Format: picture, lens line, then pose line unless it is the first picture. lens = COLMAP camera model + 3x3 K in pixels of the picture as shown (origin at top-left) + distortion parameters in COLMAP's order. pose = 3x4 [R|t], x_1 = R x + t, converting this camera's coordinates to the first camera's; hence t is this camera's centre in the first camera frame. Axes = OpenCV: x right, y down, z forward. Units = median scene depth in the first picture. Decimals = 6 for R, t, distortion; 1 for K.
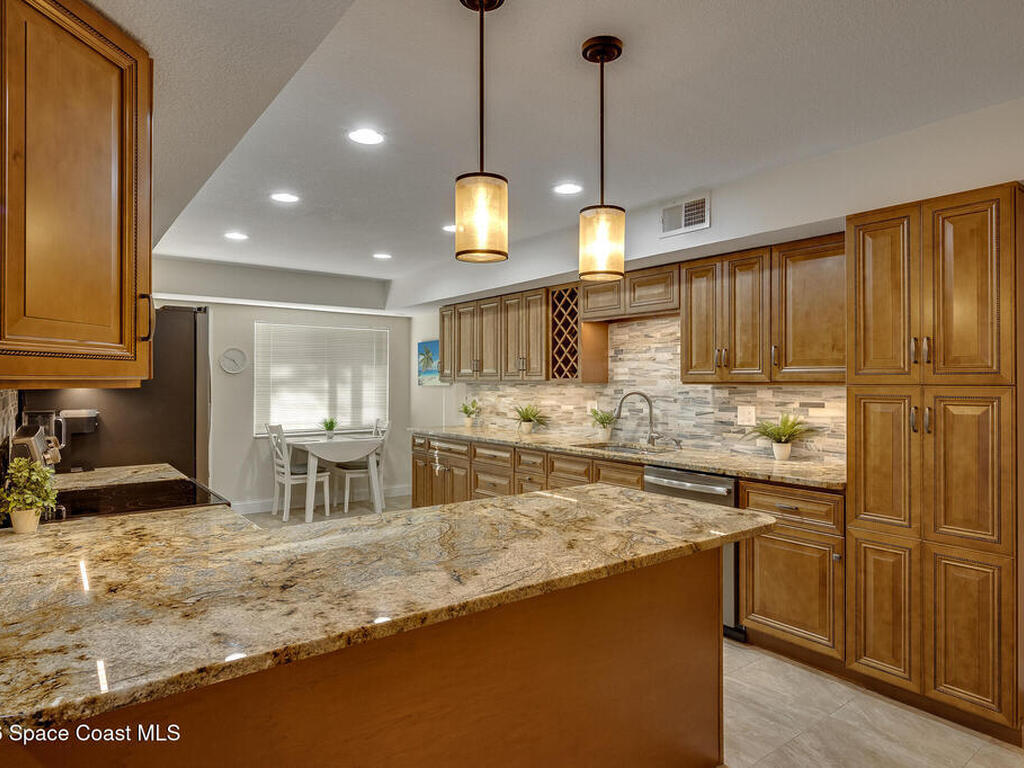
lens RADIAL K [[618.5, 0, 512.2], [0, 618.5, 379.4], [0, 0, 1]] dist [-0.002390, 0.000208]
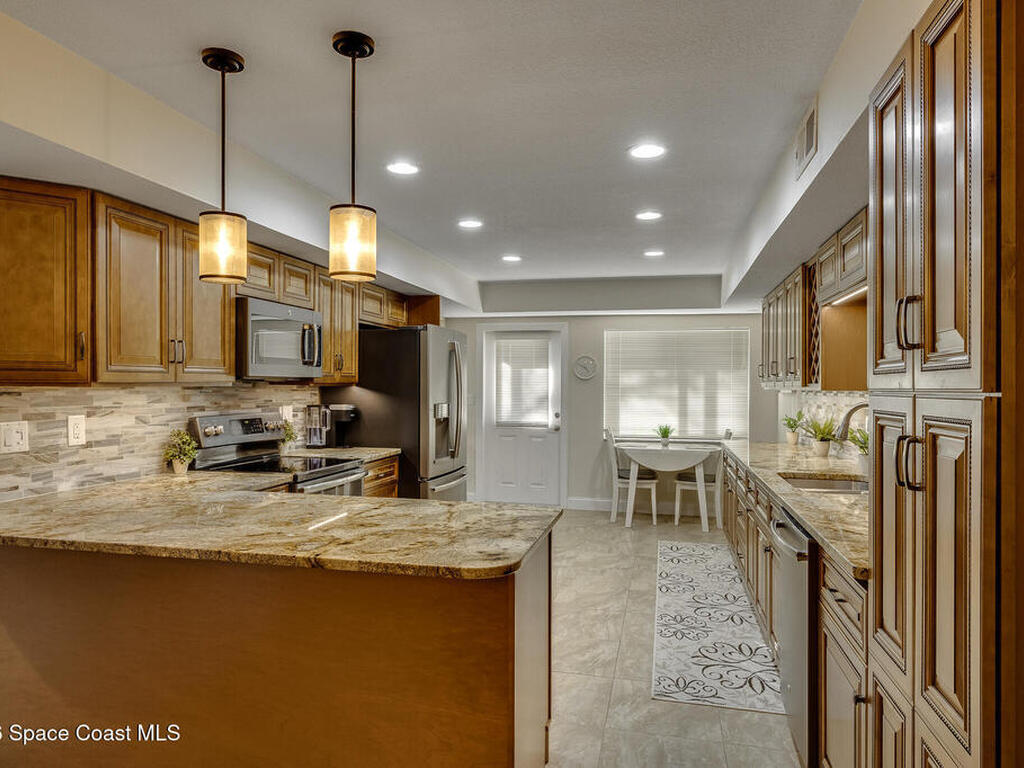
lens RADIAL K [[651.8, 0, 513.4], [0, 651.8, 385.9], [0, 0, 1]] dist [0.006268, 0.002552]
pose [[0.635435, 0.001330, -0.772153, 0.350095], [-0.002269, 0.999997, -0.000144, 0.001504], [0.772151, 0.001844, 0.635436, 0.169976]]
